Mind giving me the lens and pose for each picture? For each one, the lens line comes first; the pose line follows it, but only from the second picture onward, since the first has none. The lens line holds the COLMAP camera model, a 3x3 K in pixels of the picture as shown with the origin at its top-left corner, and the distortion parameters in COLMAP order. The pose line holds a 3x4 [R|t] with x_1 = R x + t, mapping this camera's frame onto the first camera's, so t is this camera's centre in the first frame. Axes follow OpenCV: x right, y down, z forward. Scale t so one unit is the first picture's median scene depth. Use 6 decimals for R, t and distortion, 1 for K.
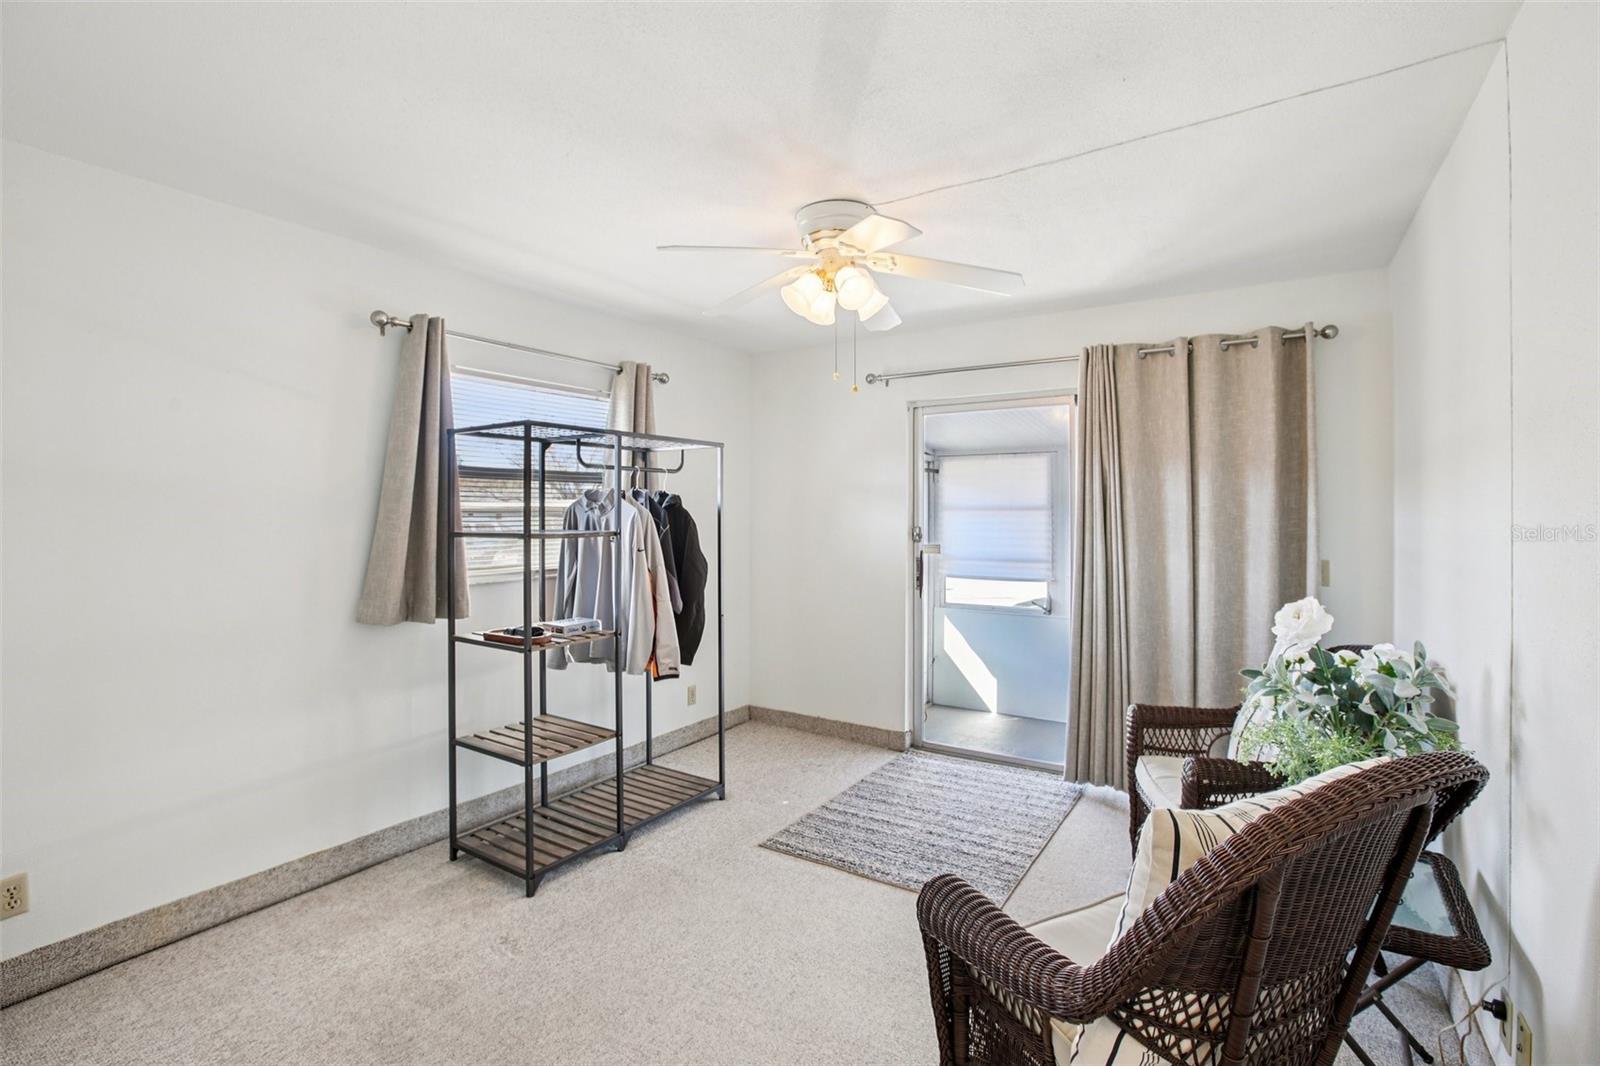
lens RADIAL K [[728.8, 0, 800.3], [0, 728.8, 516.2], [0, 0, 1]] dist [-0.041198, 0.010047]
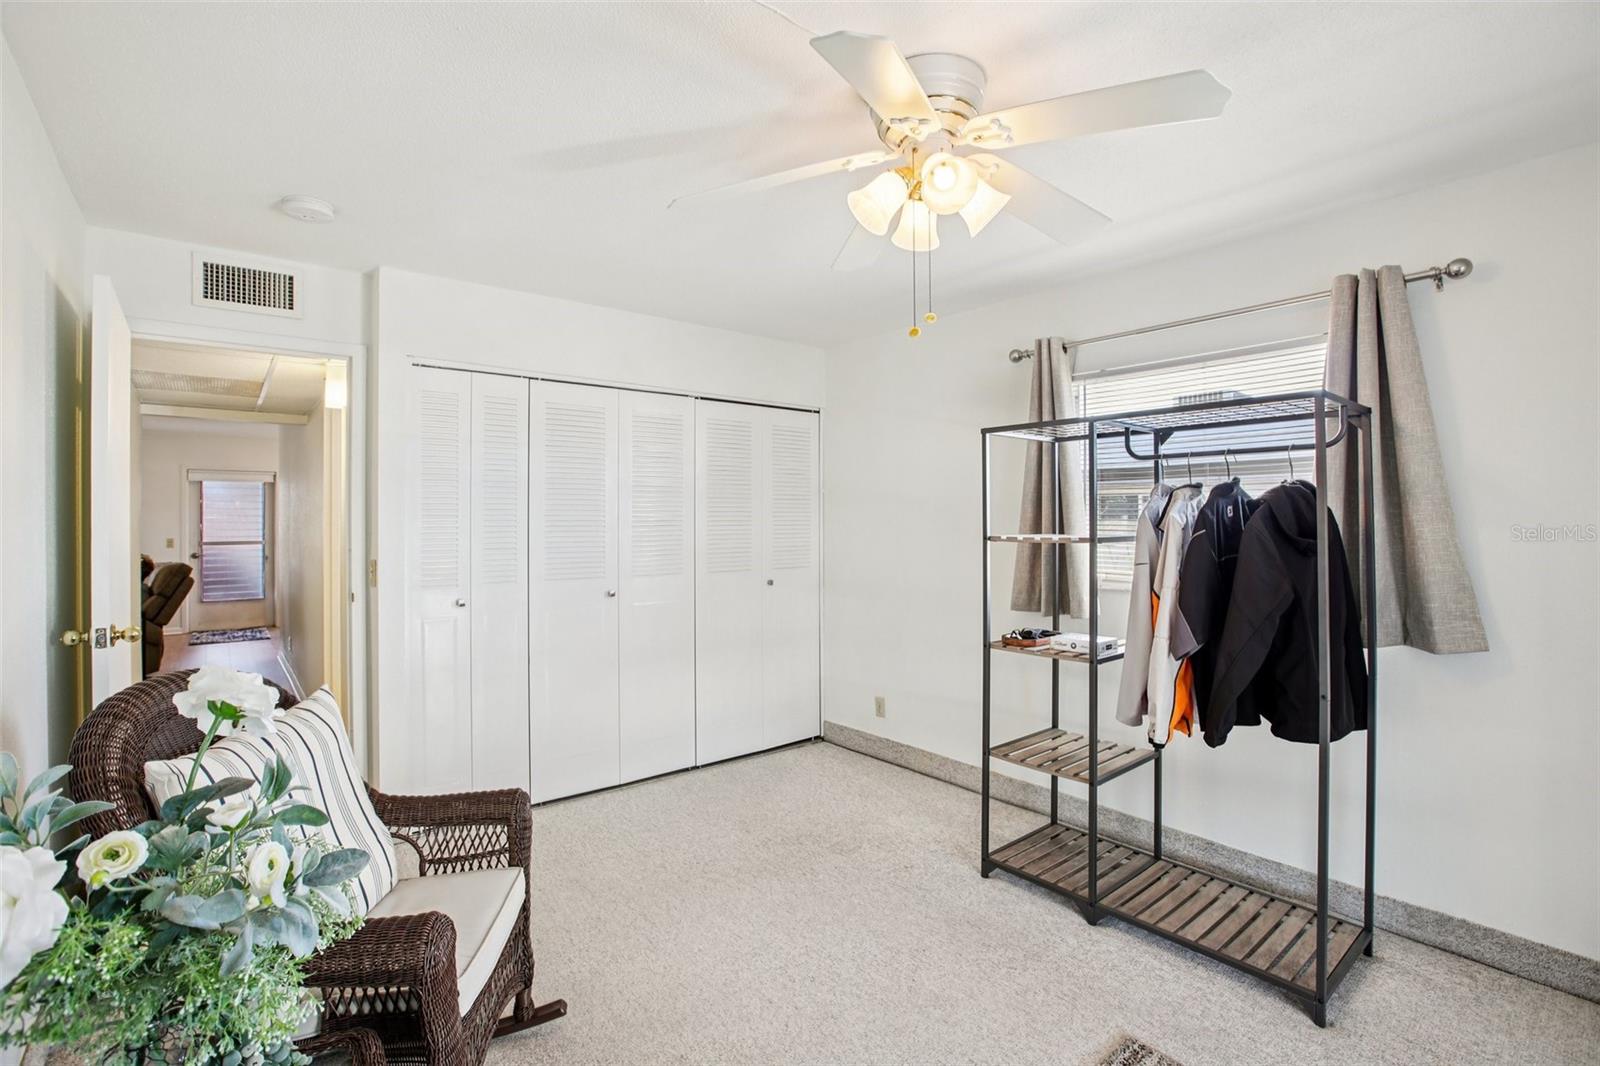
lens RADIAL K [[728.8, 0, 796.3], [0, 728.8, 525.2], [0, 0, 1]] dist [-0.041198, 0.010047]
pose [[-0.294648, 0.007515, -0.955576, 0.643615], [-0.002302, 0.999961, 0.008574, 0.000019], [0.955603, 0.004726, -0.294619, 0.930483]]
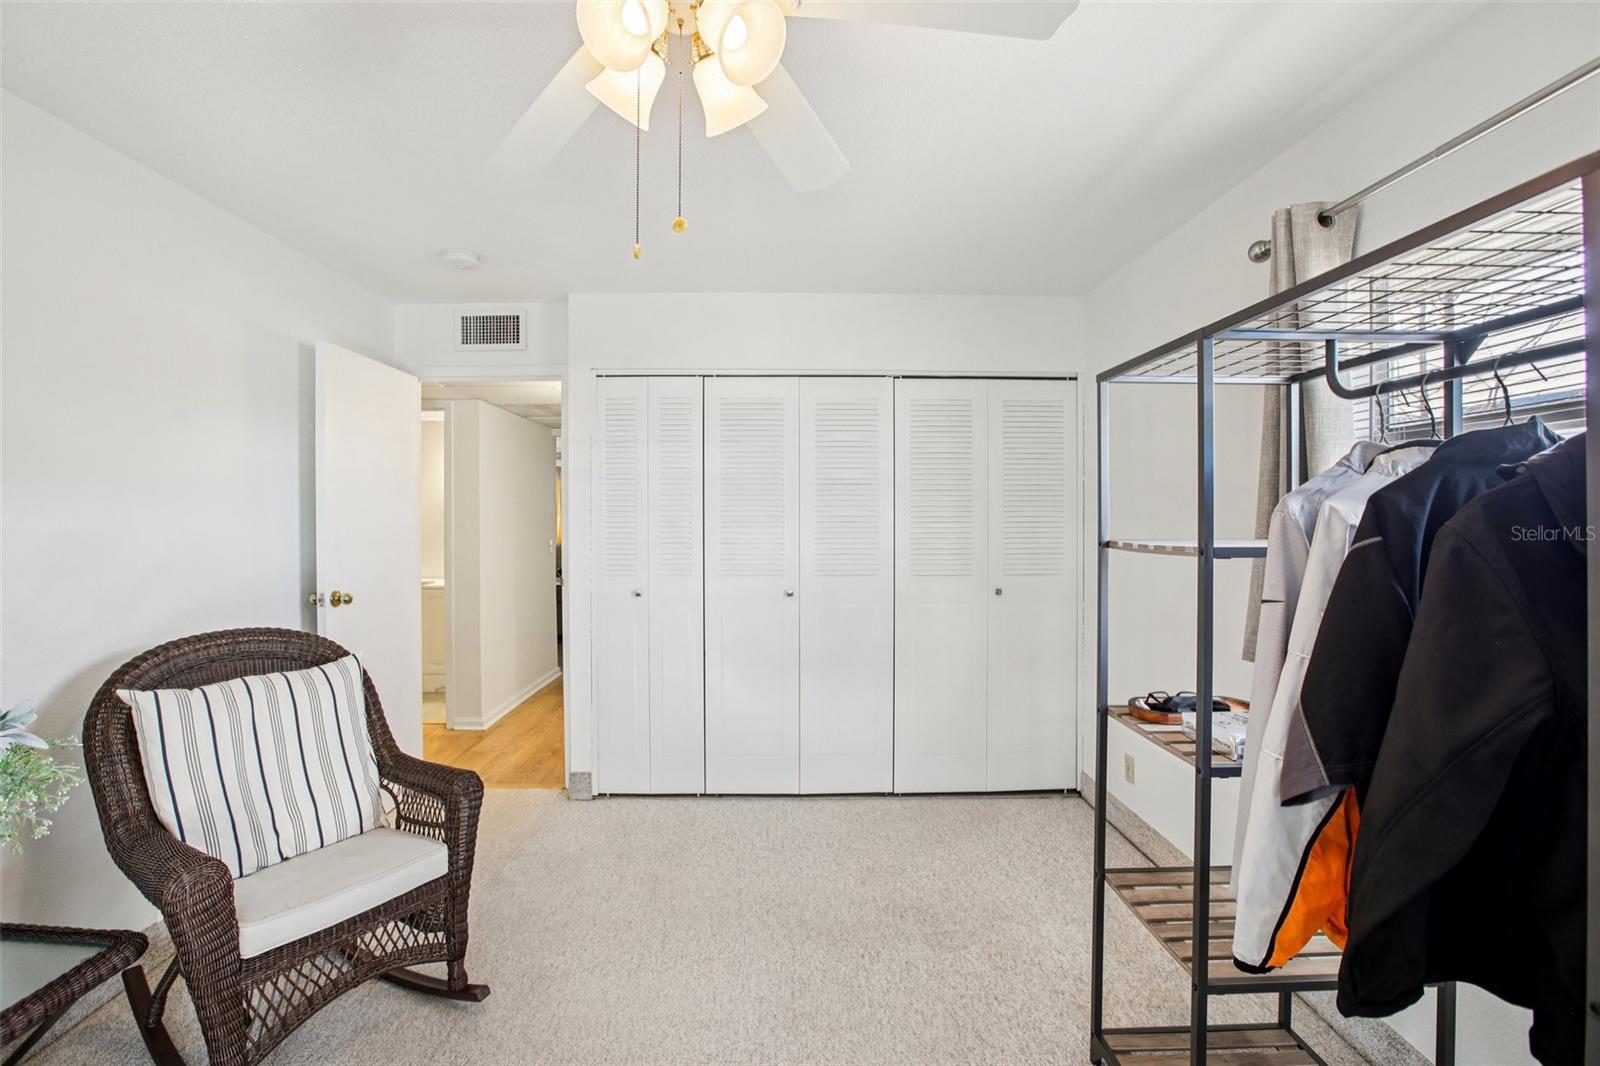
lens RADIAL K [[728.8, 0, 796.3], [0, 728.8, 528.3], [0, 0, 1]] dist [-0.041198, 0.010047]
pose [[-0.821846, 0.011476, -0.569594, 0.222940], [-0.000443, 0.999784, 0.020783, -0.001525], [0.569709, 0.017333, -0.821664, 1.240253]]
